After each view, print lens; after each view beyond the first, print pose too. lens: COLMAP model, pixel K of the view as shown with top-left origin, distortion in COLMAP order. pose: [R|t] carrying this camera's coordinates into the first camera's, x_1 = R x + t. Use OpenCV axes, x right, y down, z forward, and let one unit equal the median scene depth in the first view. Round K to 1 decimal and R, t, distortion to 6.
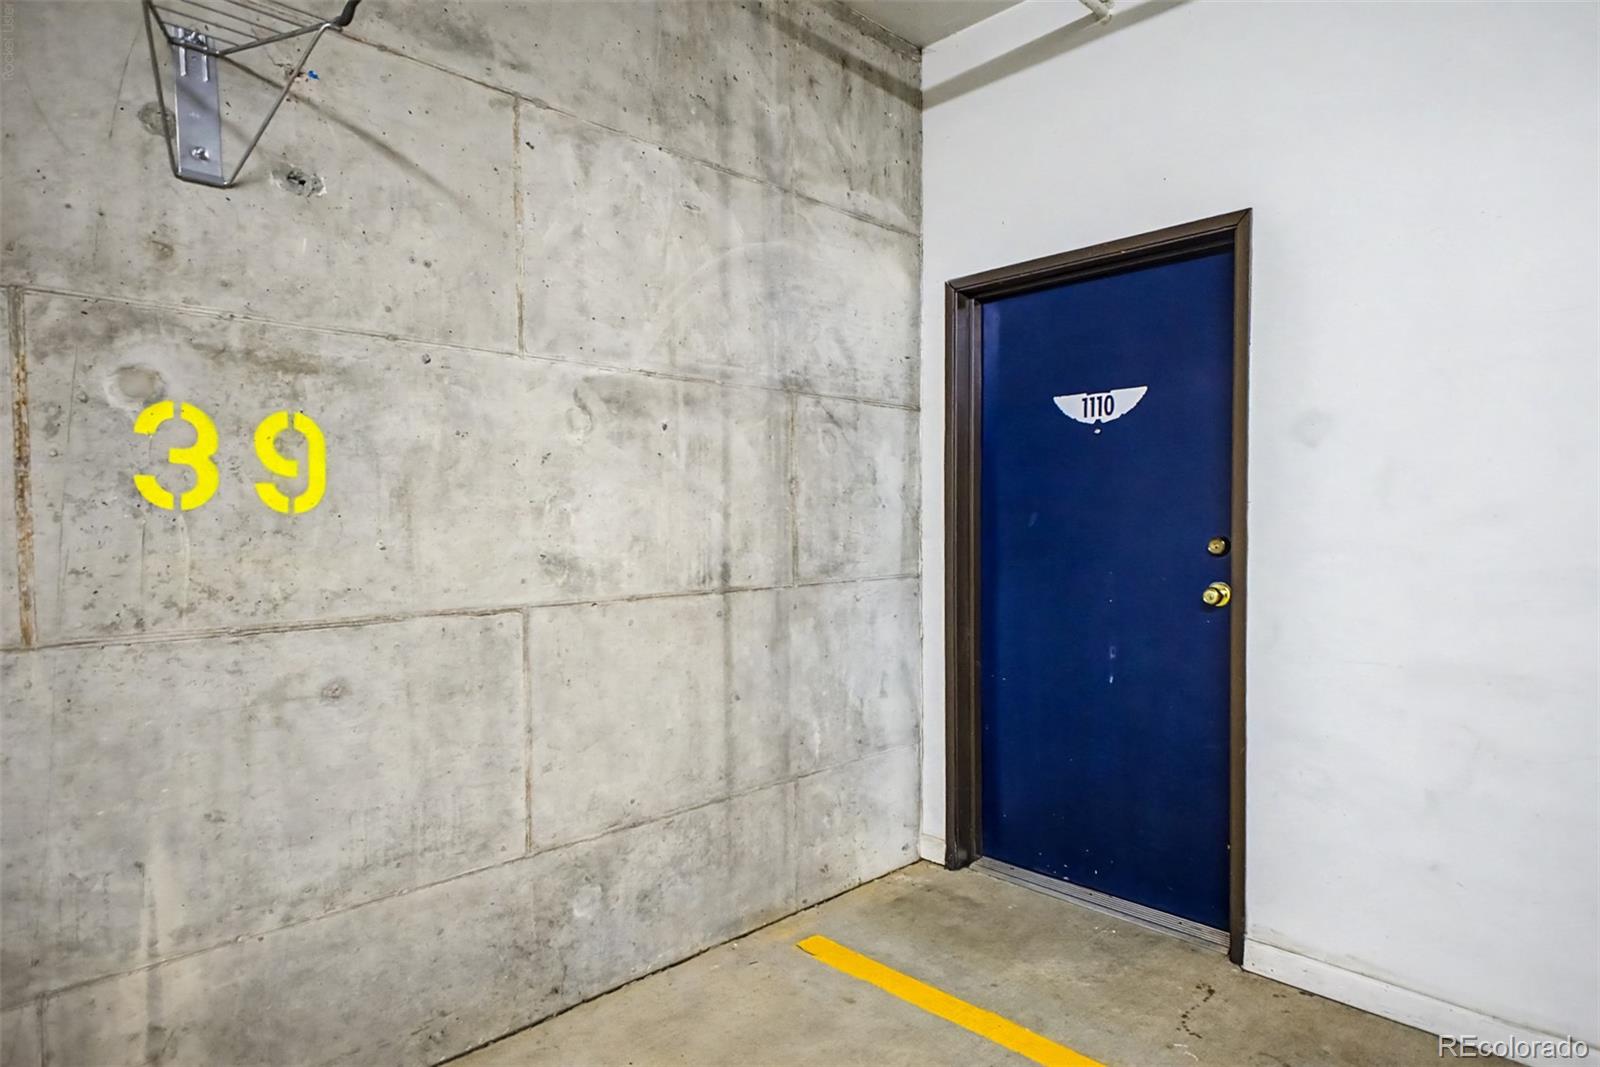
lens RADIAL K [[912.1, 0, 802.4], [0, 912.1, 548.3], [0, 0, 1]] dist [0.026367, 0.000137]
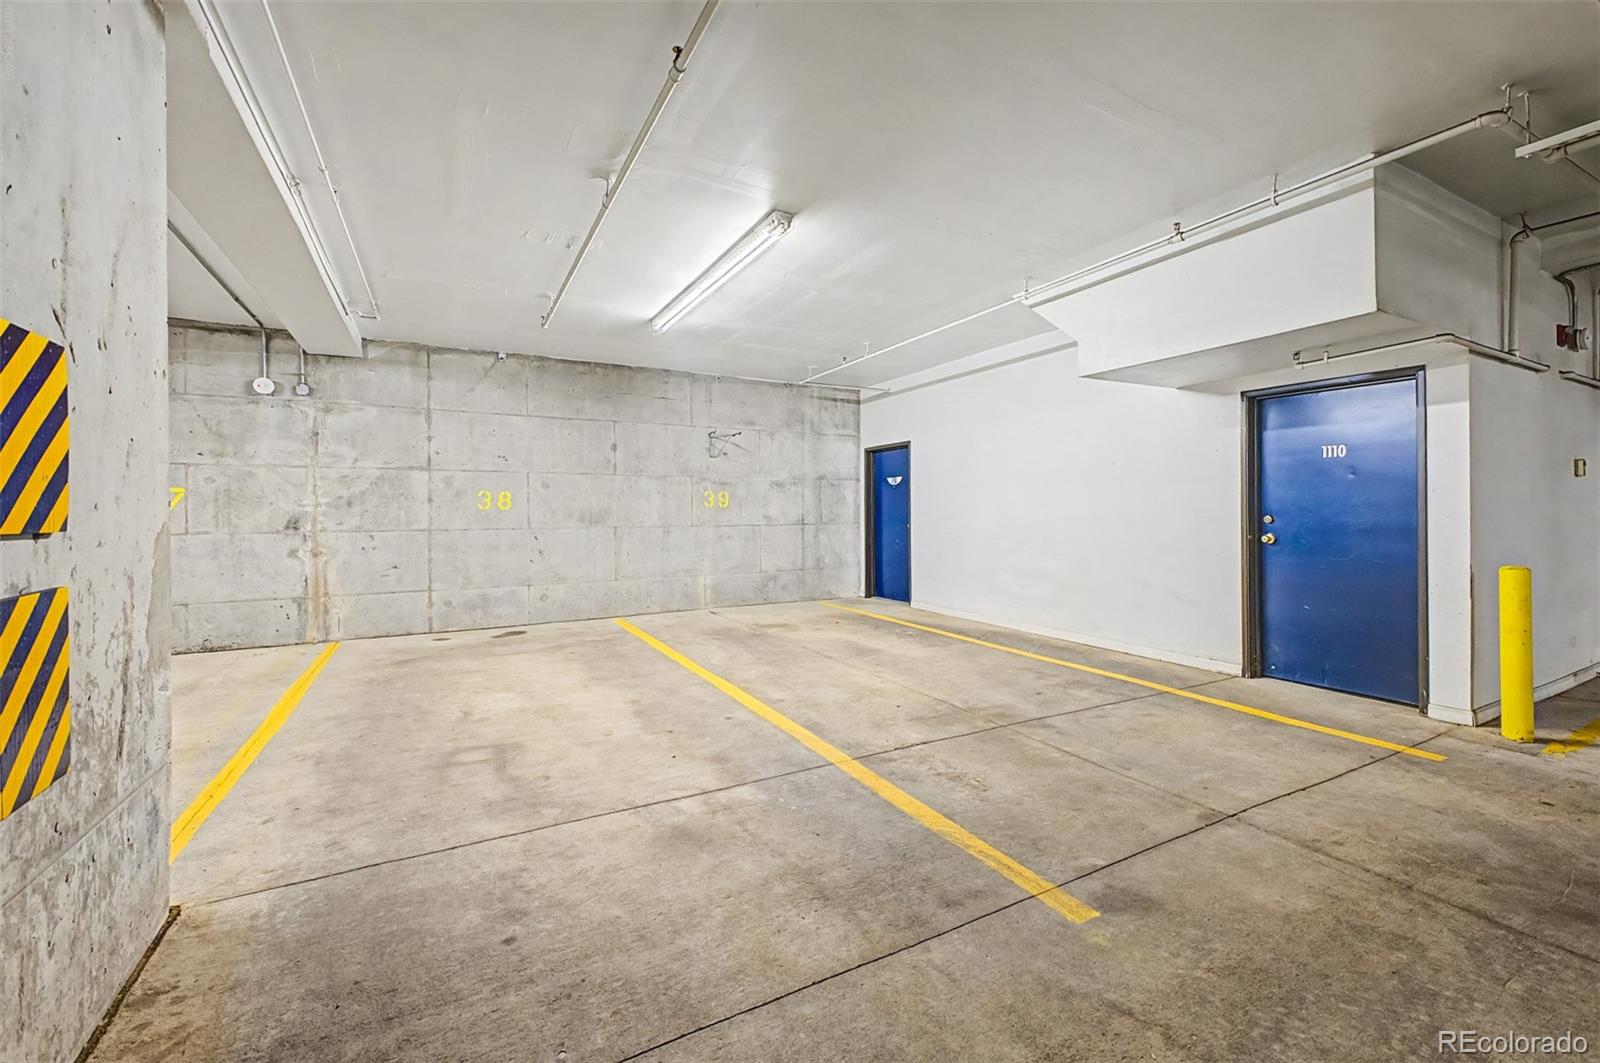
lens RADIAL K [[643.2, 0, 797.1], [0, 643.2, 518.9], [0, 0, 1]] dist [0.022750, -0.002101]
pose [[0.961891, 0.000106, -0.273432, 0.730982], [-0.006834, 0.999697, -0.023652, 0.091500], [0.273346, 0.024620, 0.961601, -2.003745]]
